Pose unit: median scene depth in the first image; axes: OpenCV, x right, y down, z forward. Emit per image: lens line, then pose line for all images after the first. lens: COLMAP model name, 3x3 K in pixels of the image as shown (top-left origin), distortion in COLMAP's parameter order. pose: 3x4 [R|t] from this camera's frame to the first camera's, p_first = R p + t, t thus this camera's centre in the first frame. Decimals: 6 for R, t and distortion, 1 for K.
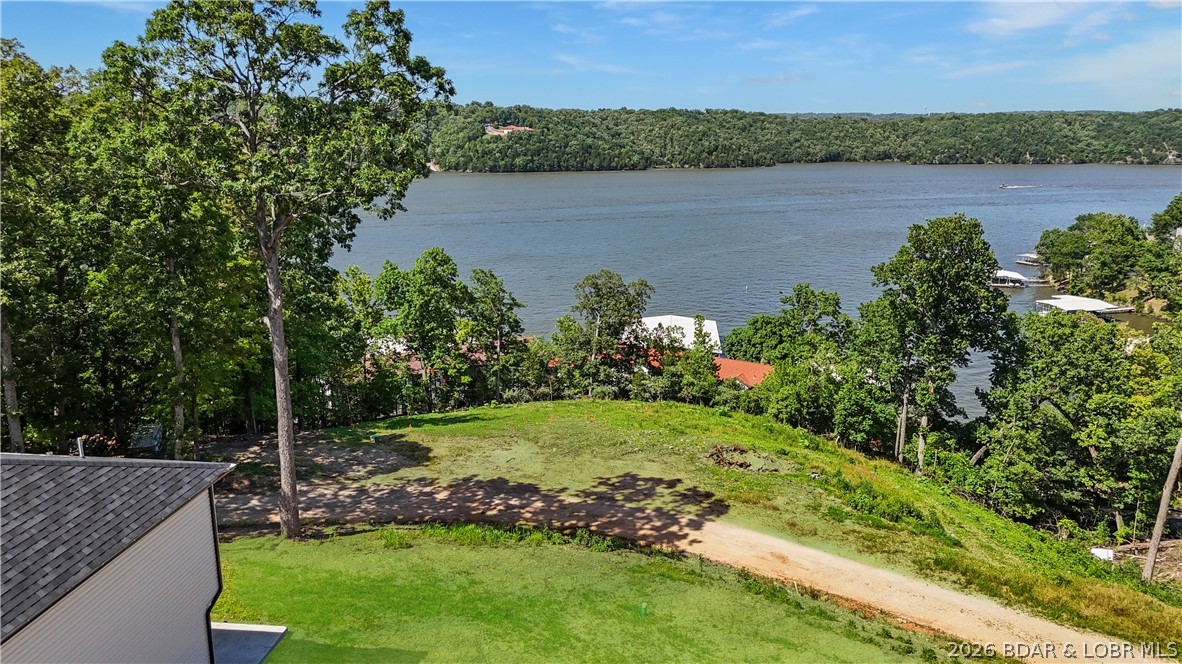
lens RADIAL K [[873.3, 0, 586.7], [0, 873.3, 337.5], [0, 0, 1]] dist [0.032285, -0.005125]
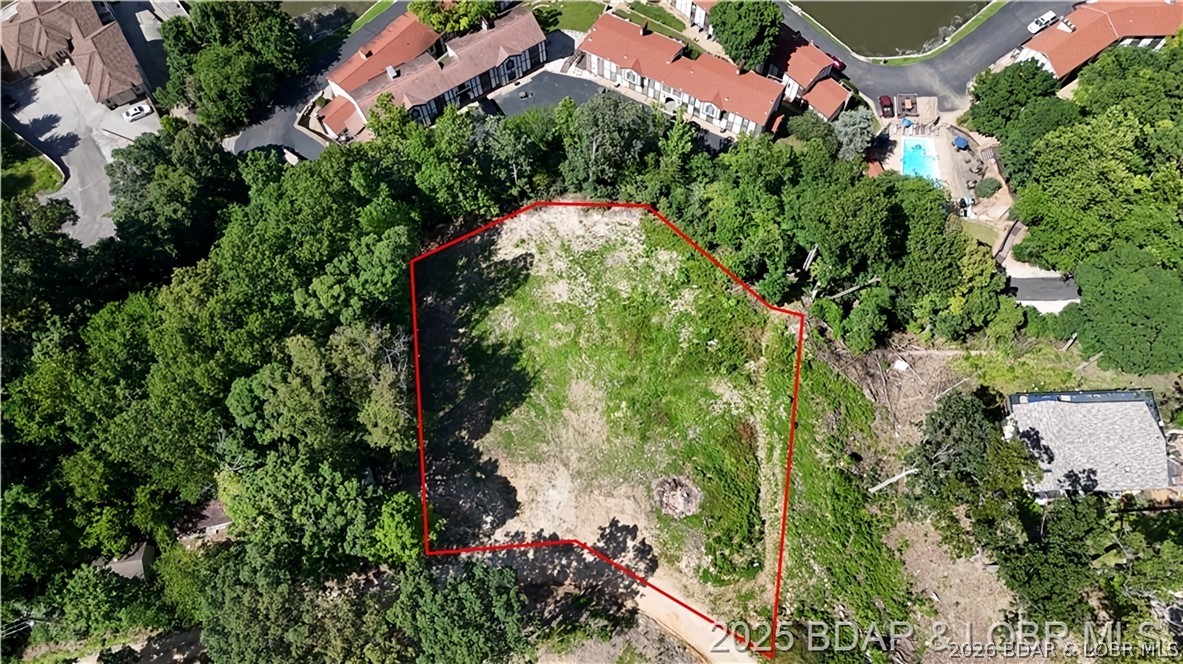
lens RADIAL K [[874.8, 0, 591.5], [0, 874.8, 332.0], [0, 0, 1]] dist [0.085932, -0.082248]
pose [[0.999629, -0.027189, 0.001601, -0.000983], [0.014672, 0.587078, 0.809397, -0.907689], [-0.022946, -0.809074, 0.587259, 0.068893]]
